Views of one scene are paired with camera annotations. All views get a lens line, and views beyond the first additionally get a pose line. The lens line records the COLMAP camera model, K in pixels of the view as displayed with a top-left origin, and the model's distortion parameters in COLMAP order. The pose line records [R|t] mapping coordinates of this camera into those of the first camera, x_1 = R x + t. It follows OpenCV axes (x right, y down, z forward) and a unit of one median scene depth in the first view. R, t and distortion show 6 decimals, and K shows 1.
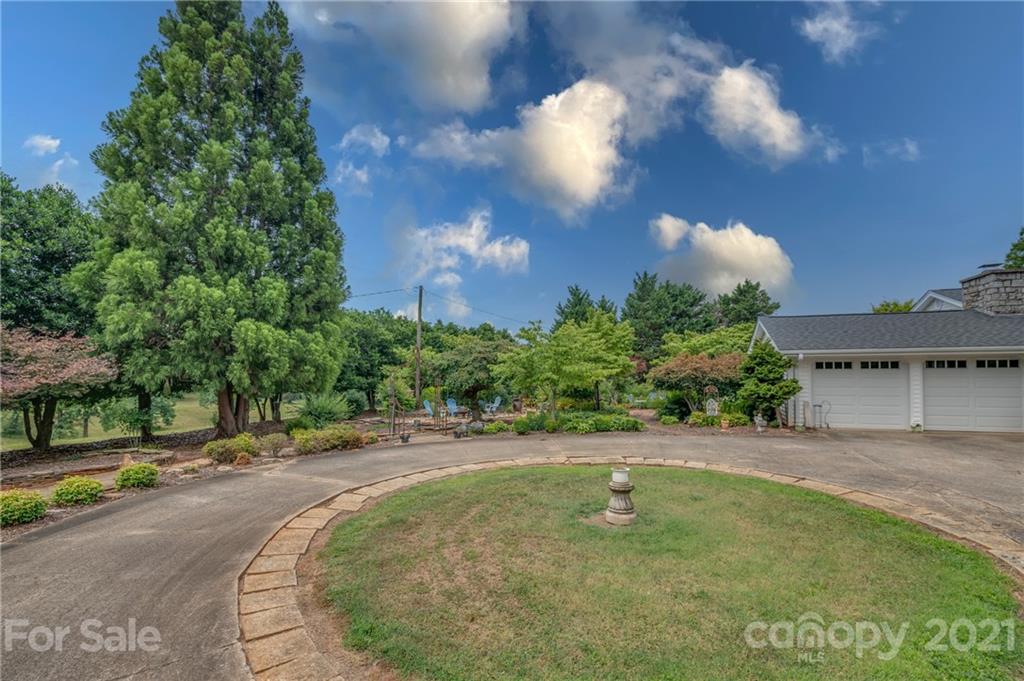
lens RADIAL K [[455.1, 0, 505.7], [0, 455.1, 355.2], [0, 0, 1]] dist [-0.009194, -0.001066]
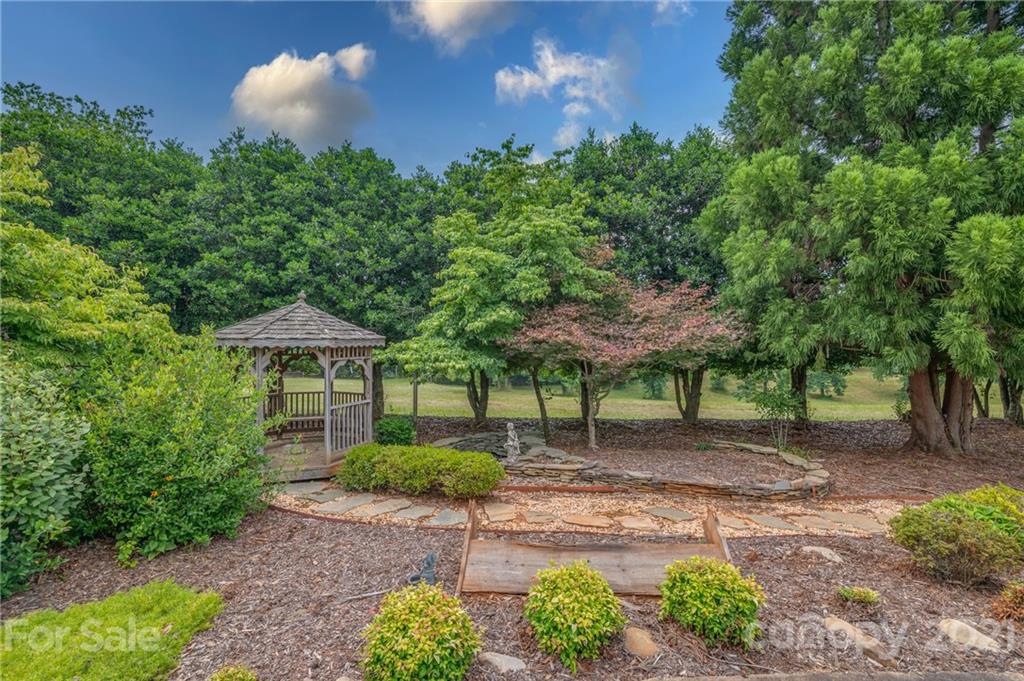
lens RADIAL K [[455.9, 0, 501.5], [0, 455.9, 351.6], [0, 0, 1]] dist [-0.003855, -0.009643]
pose [[0.286771, 0.015583, -0.957872, -0.284987], [0.041967, 0.998703, 0.028812, 0.024684], [0.957080, -0.048462, 0.285745, 0.415502]]
